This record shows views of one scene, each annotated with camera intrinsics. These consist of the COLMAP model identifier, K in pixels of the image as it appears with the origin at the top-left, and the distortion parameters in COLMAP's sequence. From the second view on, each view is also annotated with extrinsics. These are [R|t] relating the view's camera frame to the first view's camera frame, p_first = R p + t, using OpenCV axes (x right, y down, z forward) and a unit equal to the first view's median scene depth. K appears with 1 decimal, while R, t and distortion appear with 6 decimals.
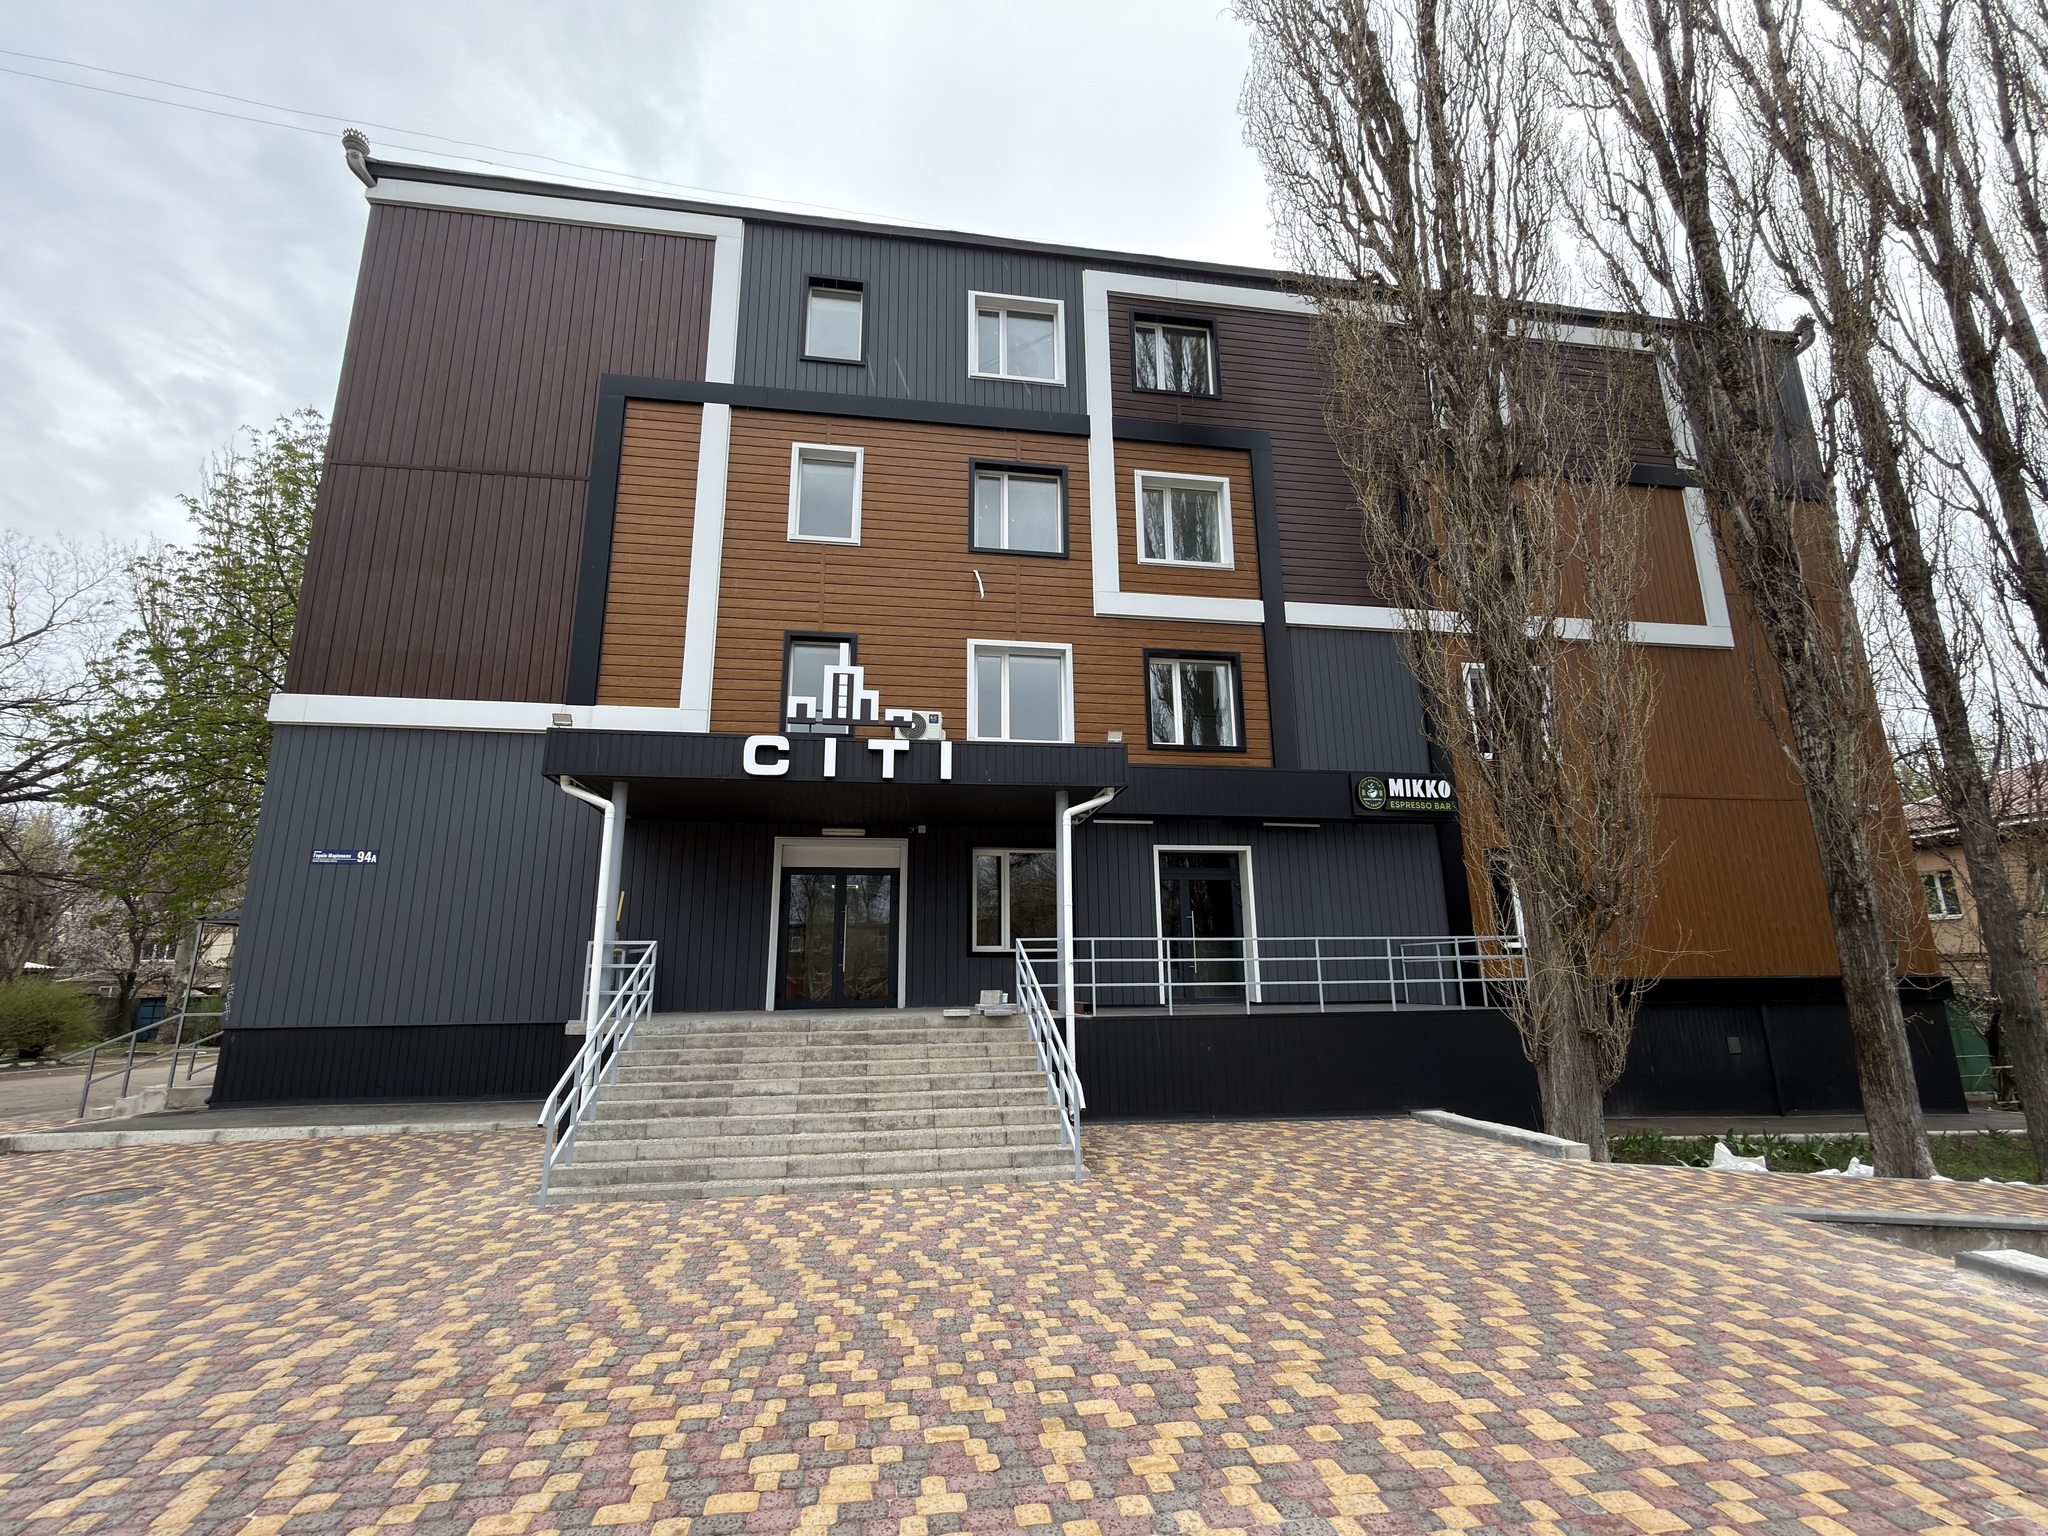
lens RADIAL K [[888.3, 0, 1021.6], [0, 888.3, 775.3], [0, 0, 1]] dist [-0.002814, 0.000062]
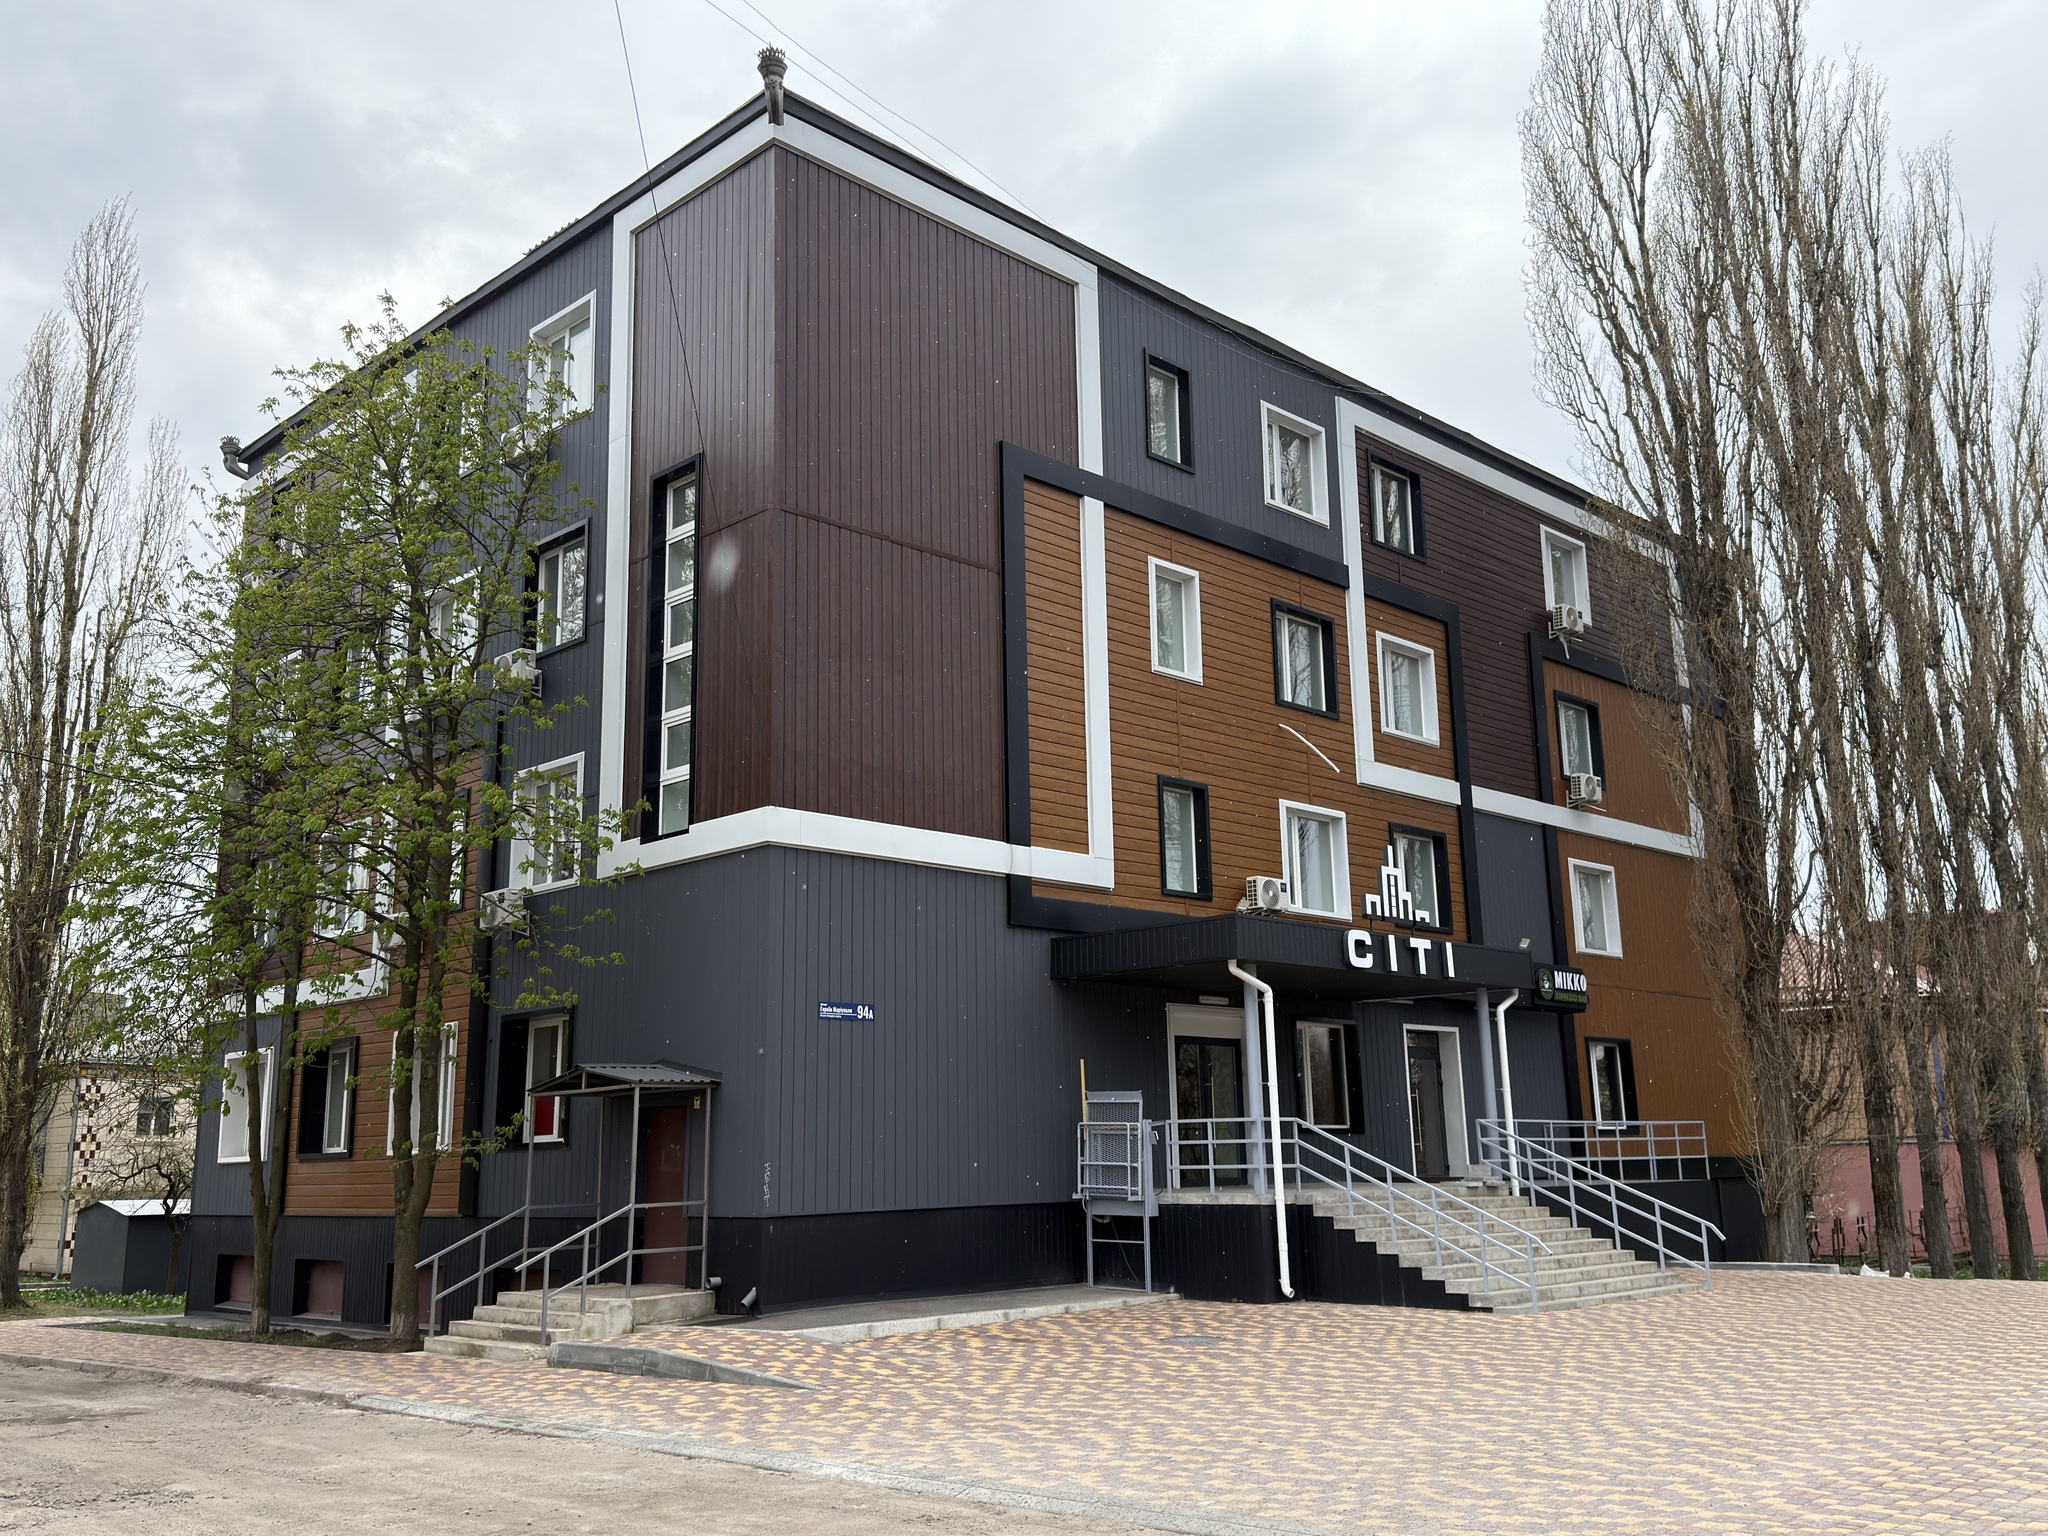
lens RADIAL K [[1819.2, 0, 1024.8], [0, 1819.2, 768.6], [0, 0, 1]] dist [0.111013, -0.005511]
pose [[0.806989, 0.118430, 0.578570, -1.418284], [-0.117363, 0.992306, -0.039422, -0.076747], [-0.578787, -0.036089, 0.814680, -0.437685]]
